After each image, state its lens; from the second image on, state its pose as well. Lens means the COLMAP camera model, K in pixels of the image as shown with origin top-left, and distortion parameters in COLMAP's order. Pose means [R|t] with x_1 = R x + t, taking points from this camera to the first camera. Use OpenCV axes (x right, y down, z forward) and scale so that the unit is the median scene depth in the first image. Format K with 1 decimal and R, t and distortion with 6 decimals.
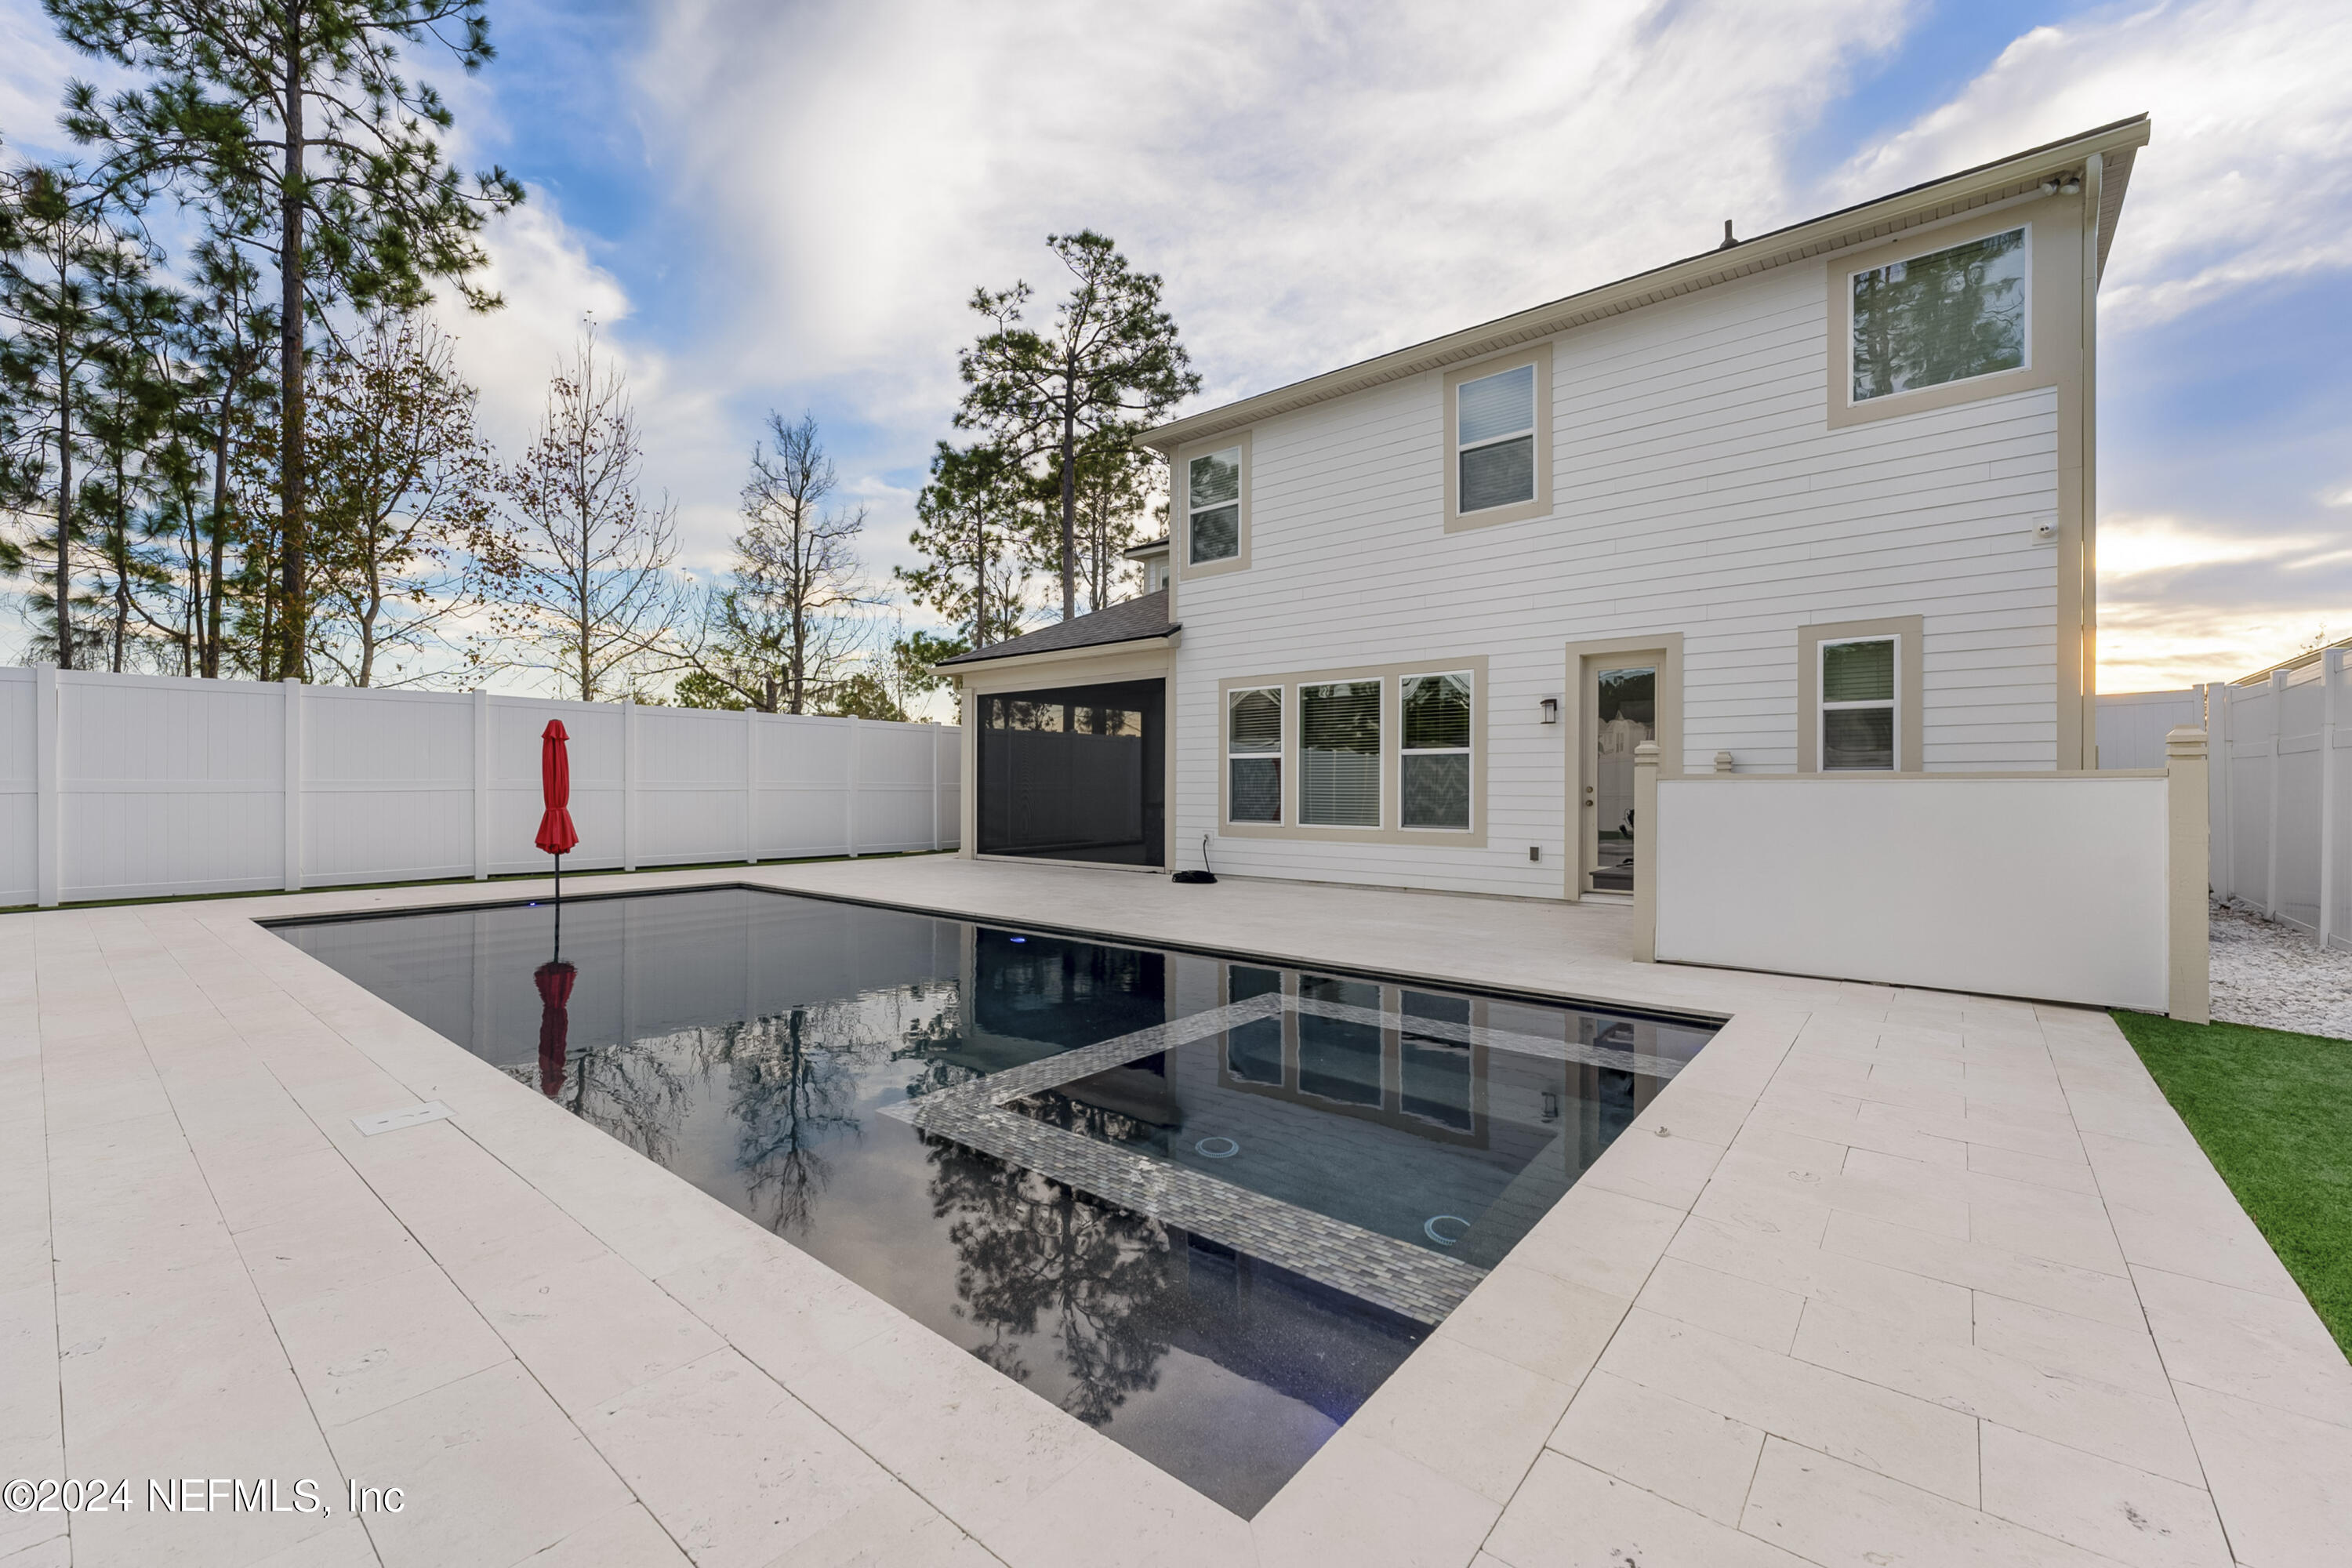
lens RADIAL K [[955.5, 0, 1176.0], [0, 955.5, 784.0], [0, 0, 1]] dist [0.001008, 0.000136]
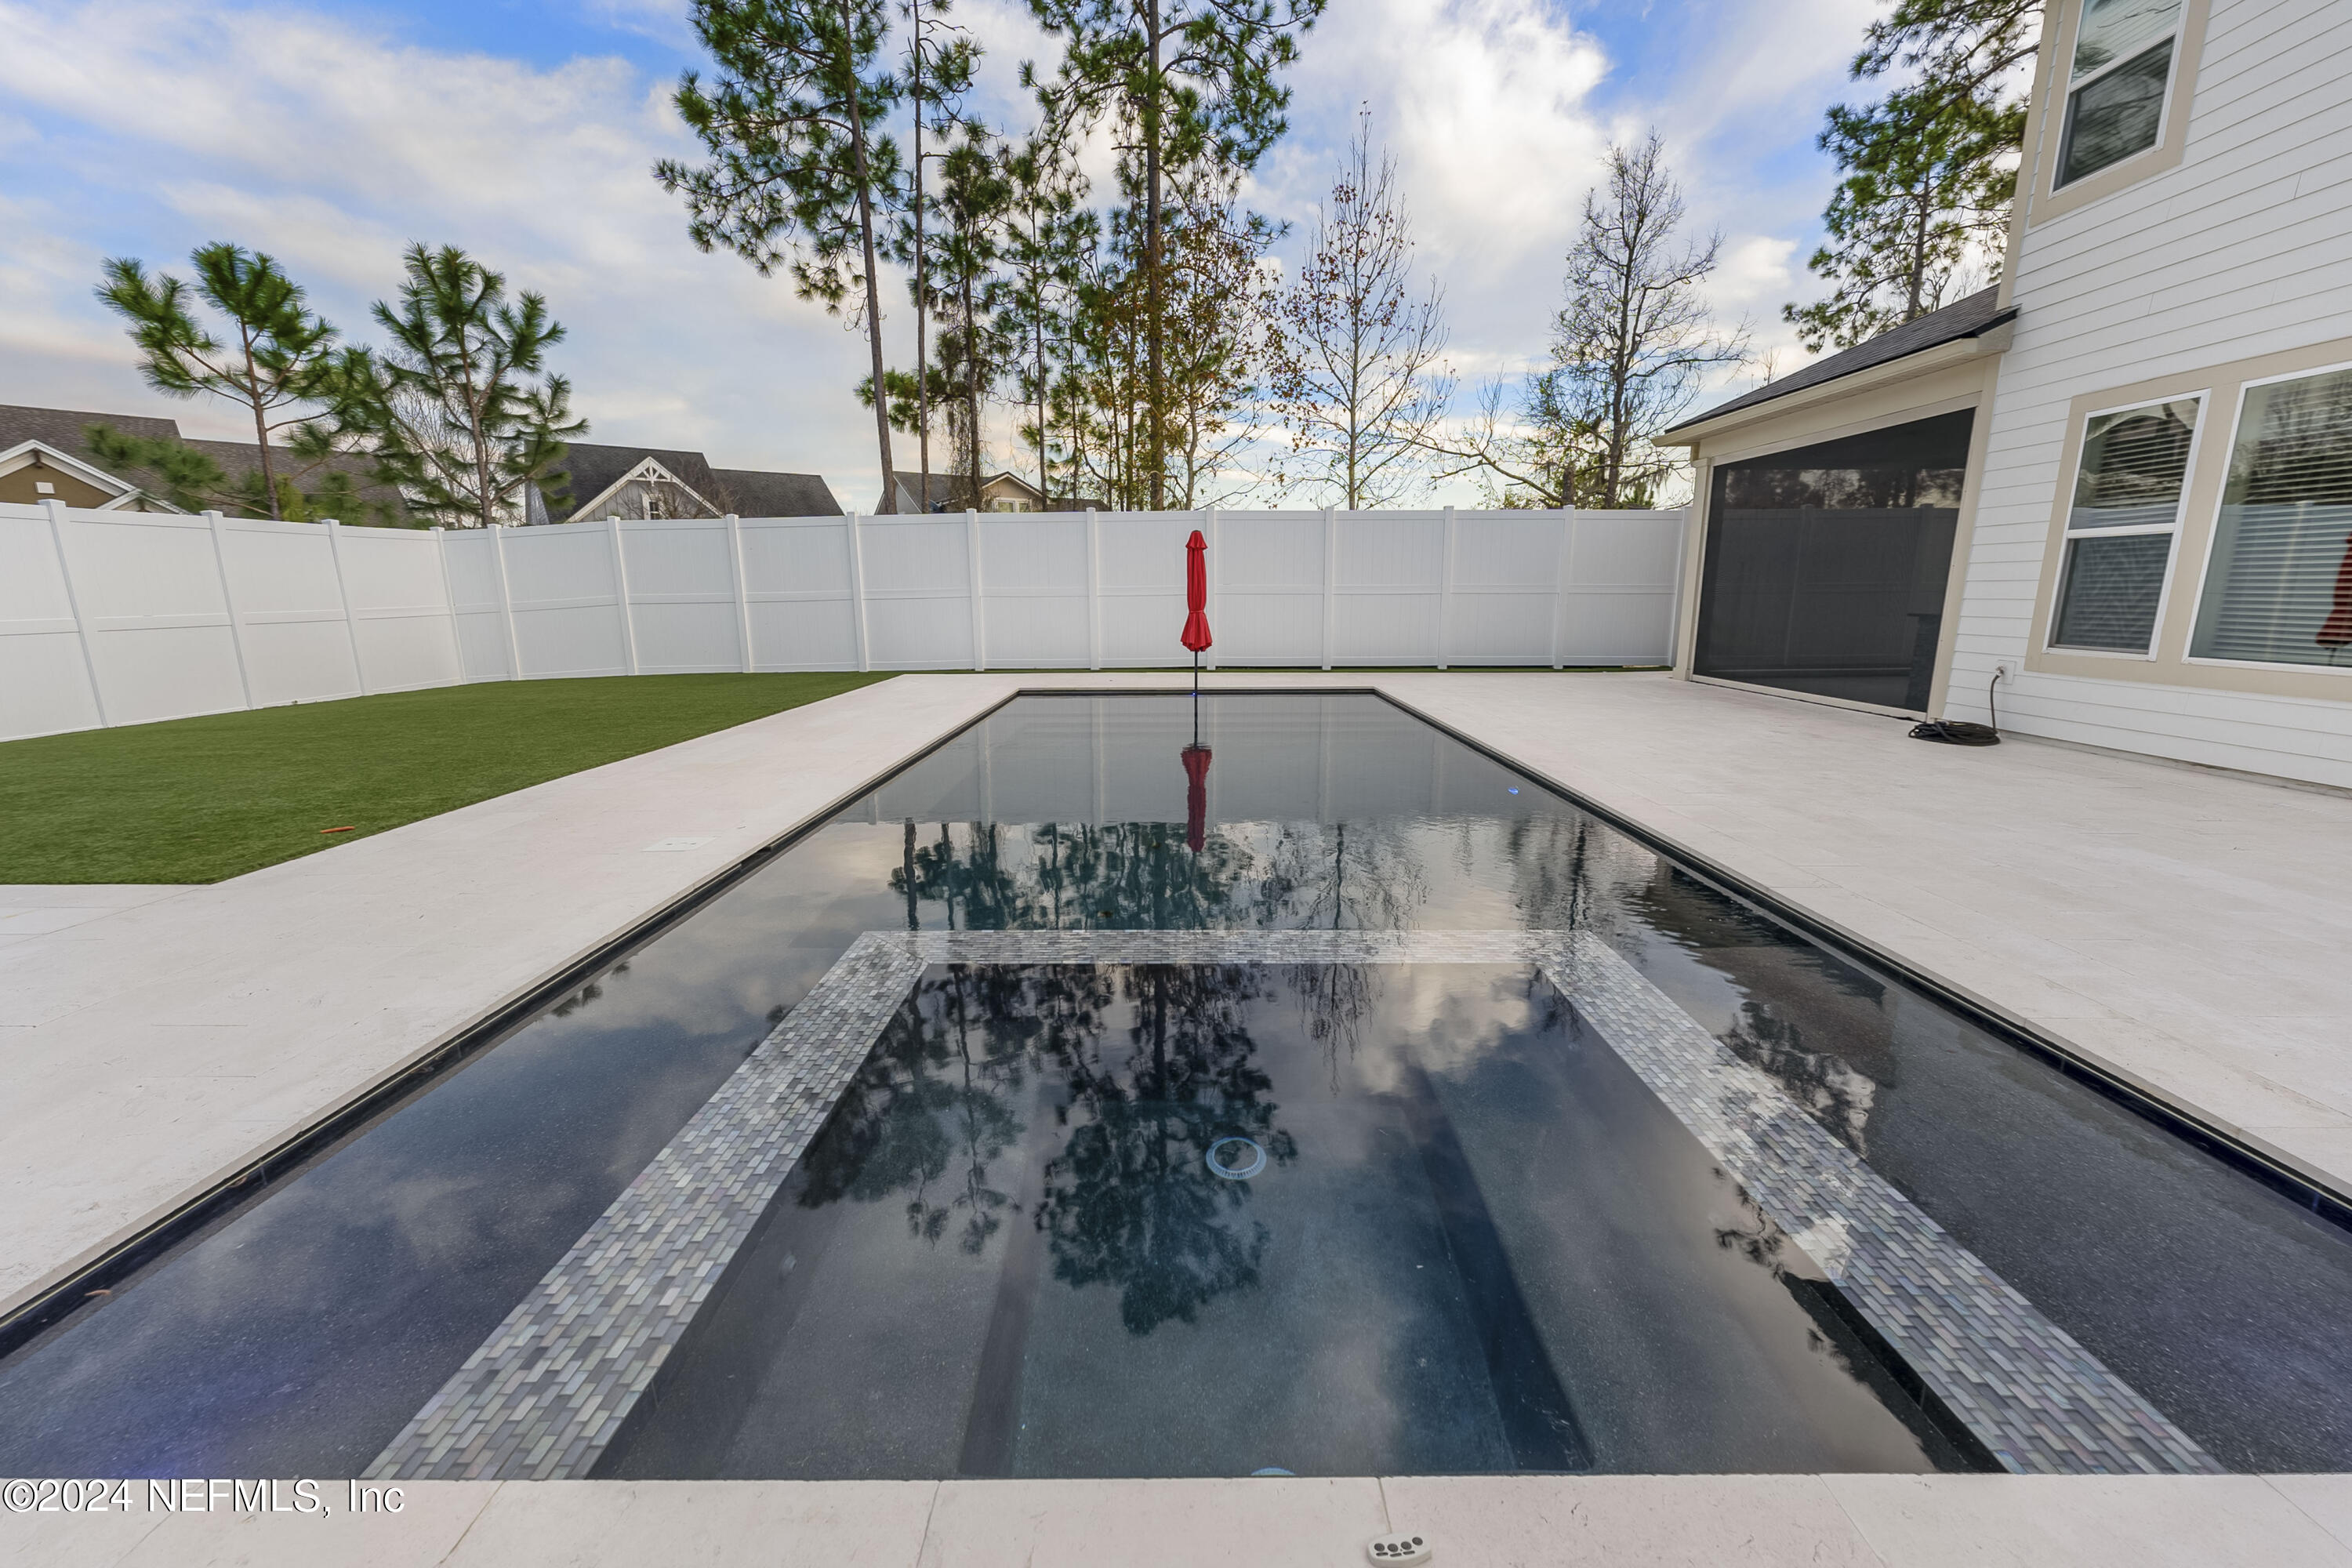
lens RADIAL K [[952.0, 0, 1175.8], [0, 952.0, 794.3], [0, 0, 1]] dist [0.000378, 0.000266]
pose [[0.631844, 0.158550, -0.758706, 0.170967], [0.008372, 0.977402, 0.211224, -0.000957], [0.775050, -0.139812, 0.616238, 0.184262]]
